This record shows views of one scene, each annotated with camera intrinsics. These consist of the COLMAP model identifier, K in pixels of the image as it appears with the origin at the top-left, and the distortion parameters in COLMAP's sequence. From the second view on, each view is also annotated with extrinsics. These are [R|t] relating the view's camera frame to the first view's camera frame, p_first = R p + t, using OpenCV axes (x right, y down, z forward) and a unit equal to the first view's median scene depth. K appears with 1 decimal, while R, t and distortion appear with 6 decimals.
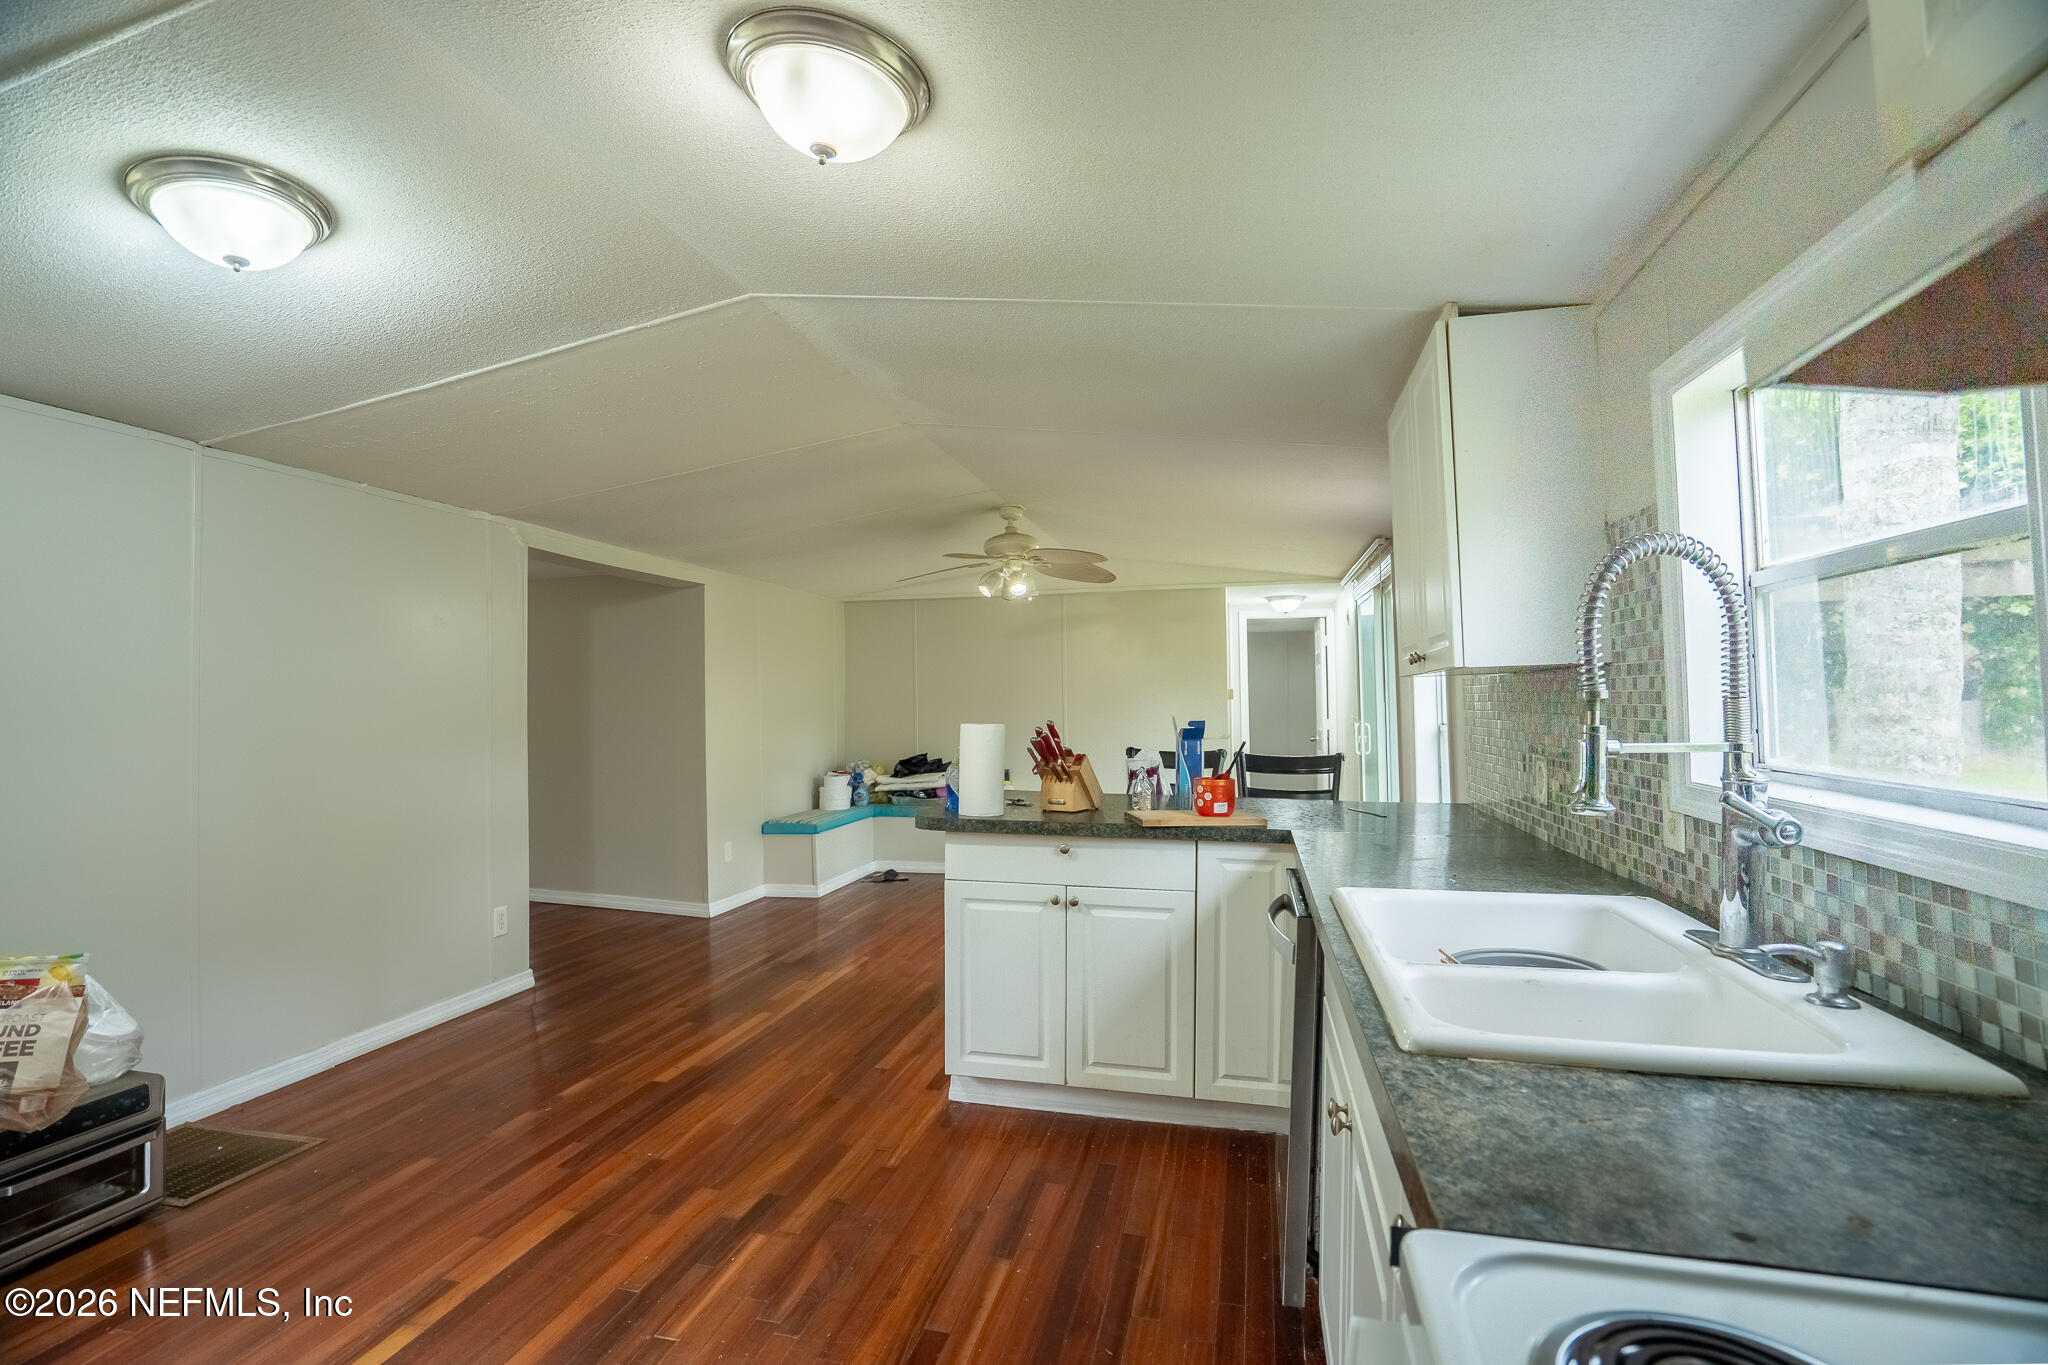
lens RADIAL K [[949.2, 0, 1023.7], [0, 949.2, 688.1], [0, 0, 1]] dist [-0.059266, 0.023171]
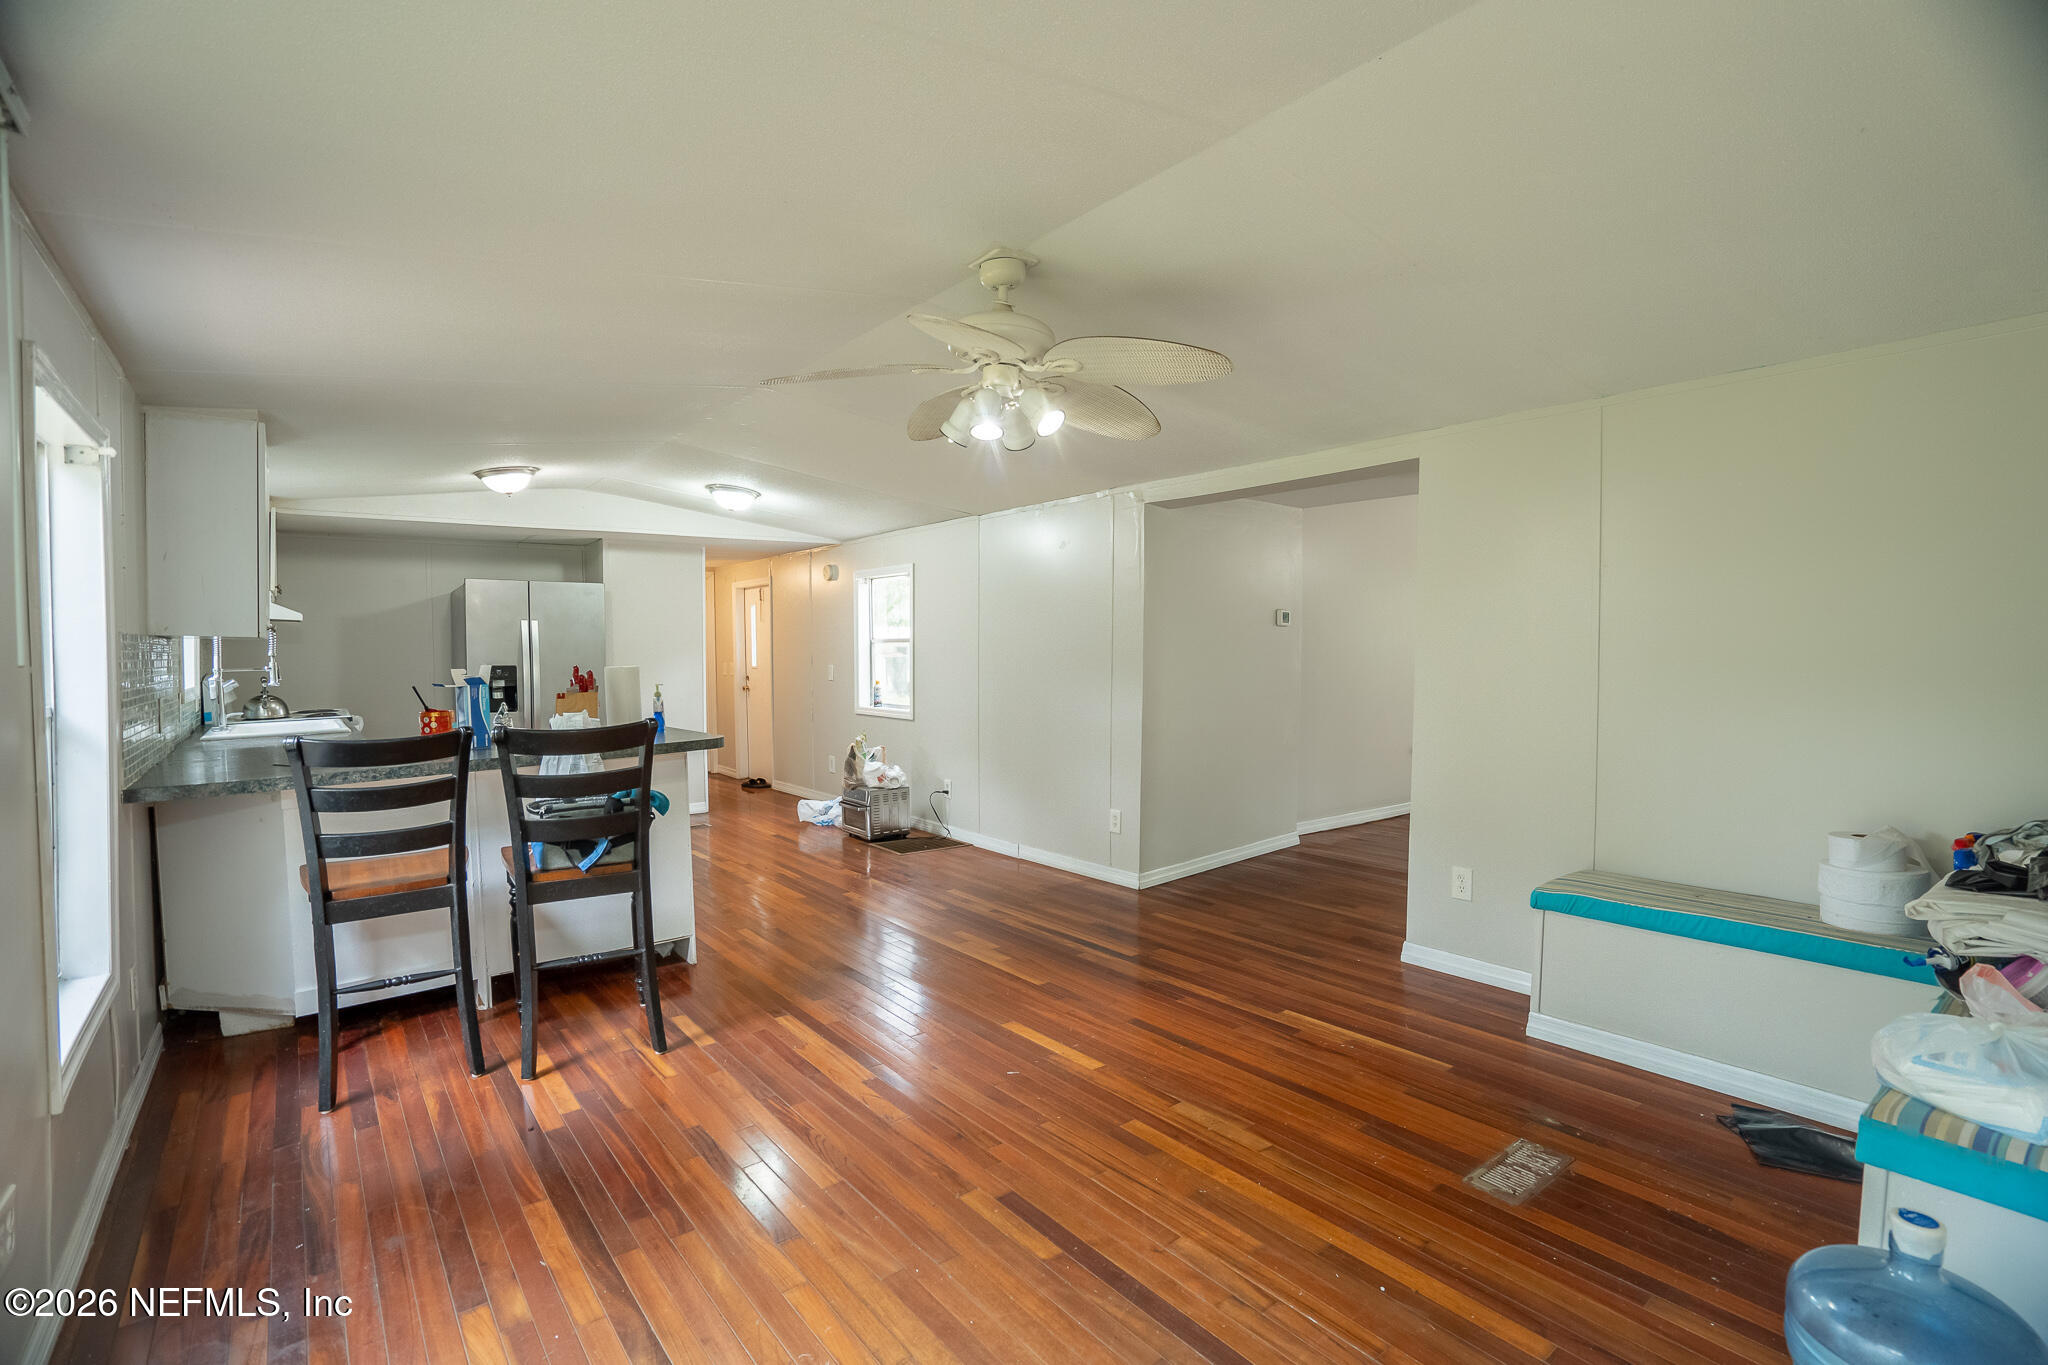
lens RADIAL K [[949.2, 0, 1023.7], [0, 949.2, 688.1], [0, 0, 1]] dist [-0.059266, 0.023171]
pose [[-0.618101, 0.047018, -0.784691, 0.314237], [0.026394, 0.998888, 0.039062, 0.014201], [0.785655, 0.003433, -0.618655, 1.078362]]
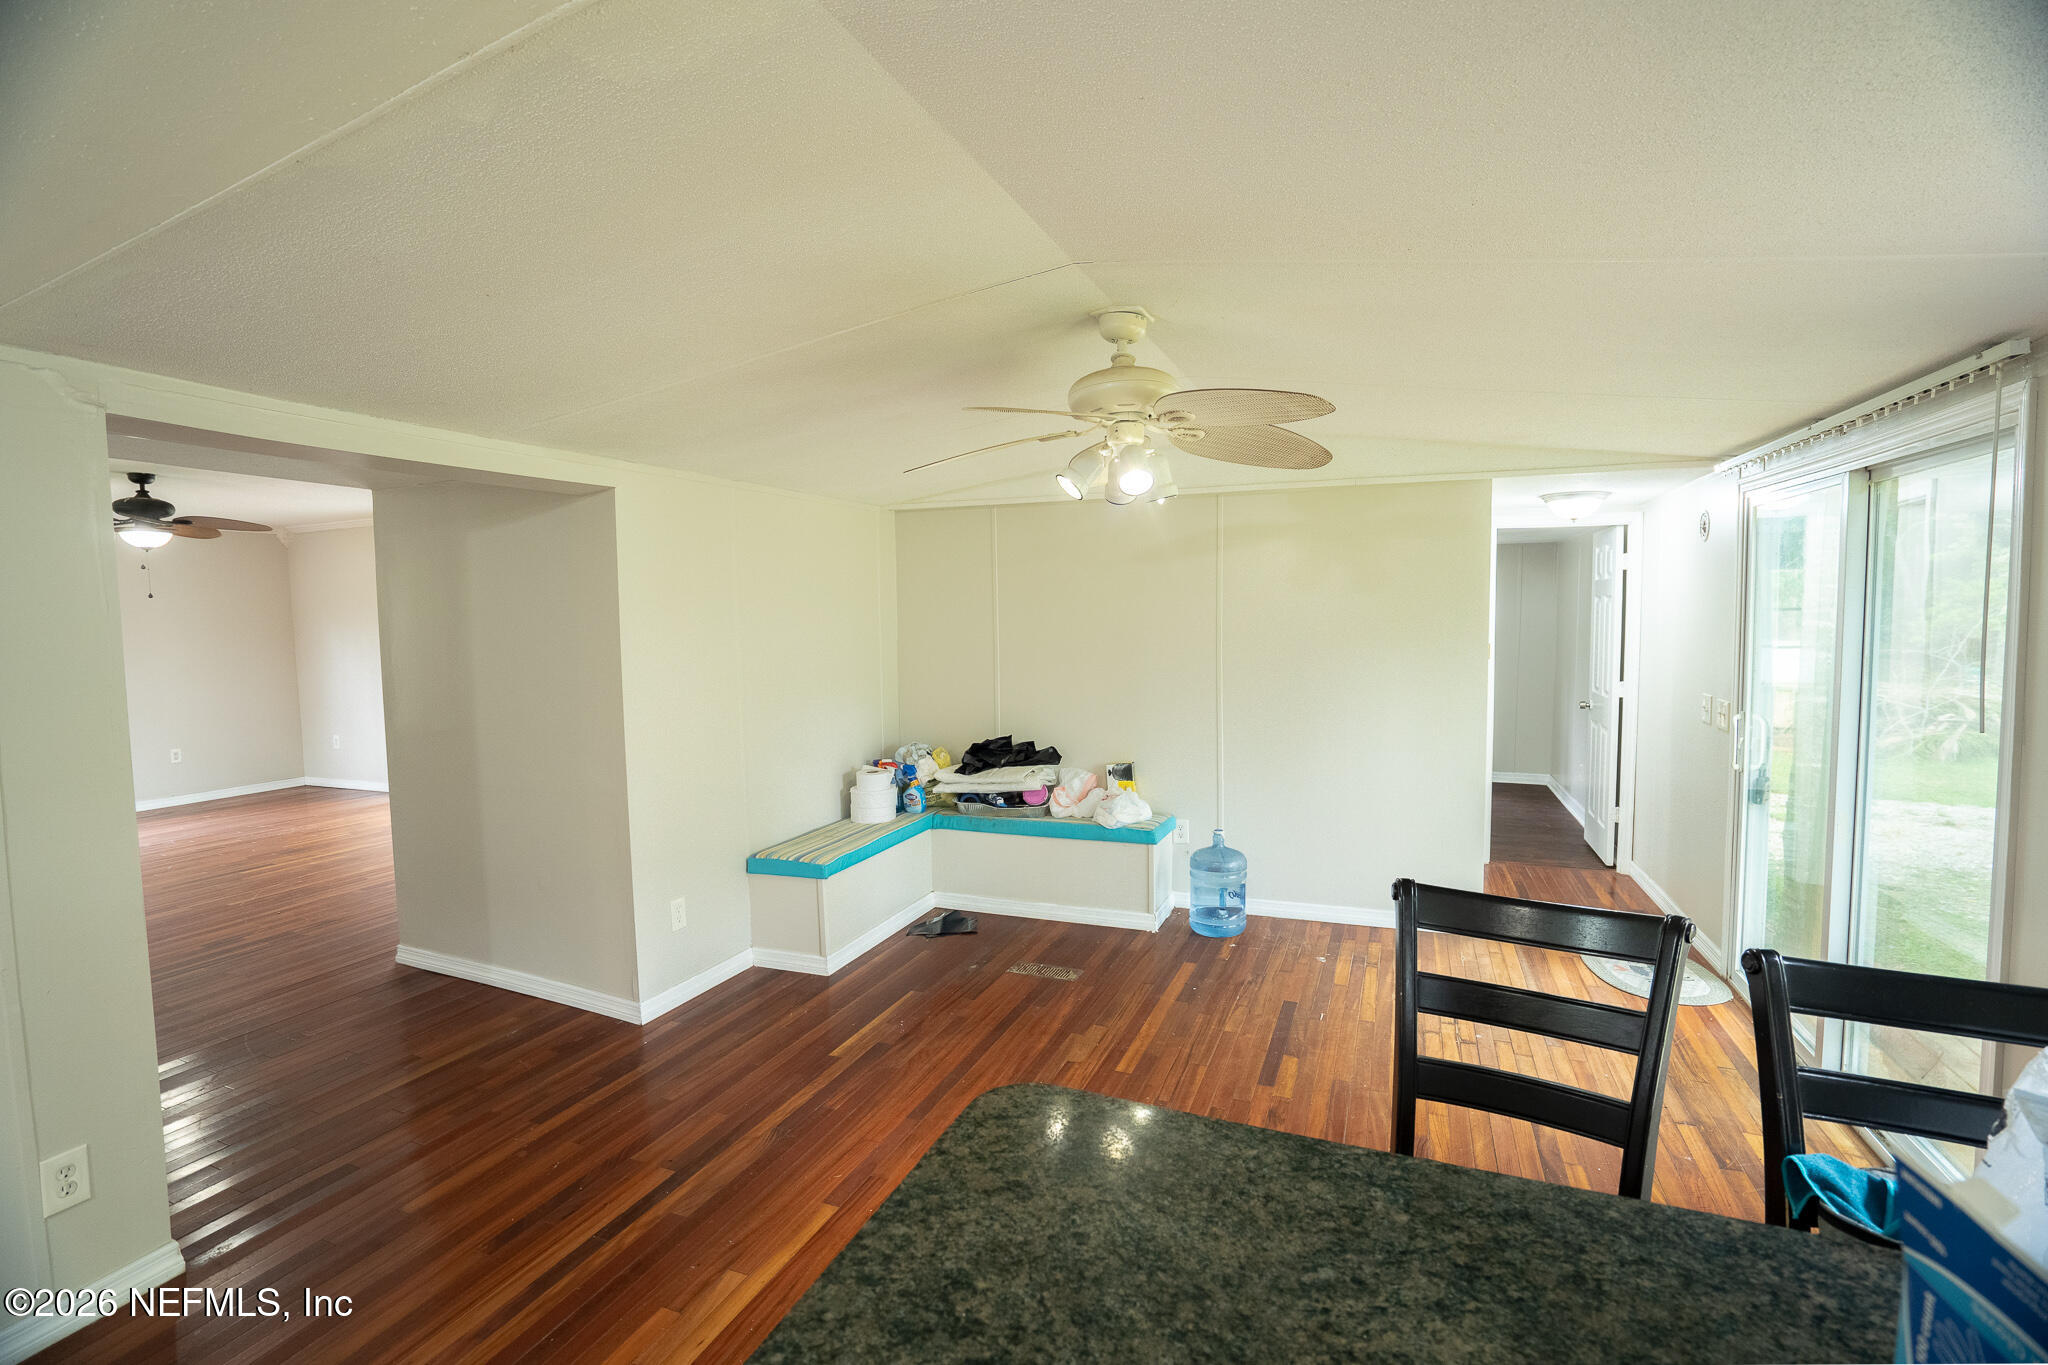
lens RADIAL K [[949.2, 0, 1023.7], [0, 949.2, 688.1], [0, 0, 1]] dist [-0.059266, 0.023171]
pose [[0.988761, 0.011317, -0.149077, 0.008952], [0.003301, 0.995235, 0.097448, -0.036500], [0.149469, -0.096845, 0.984012, 0.398205]]
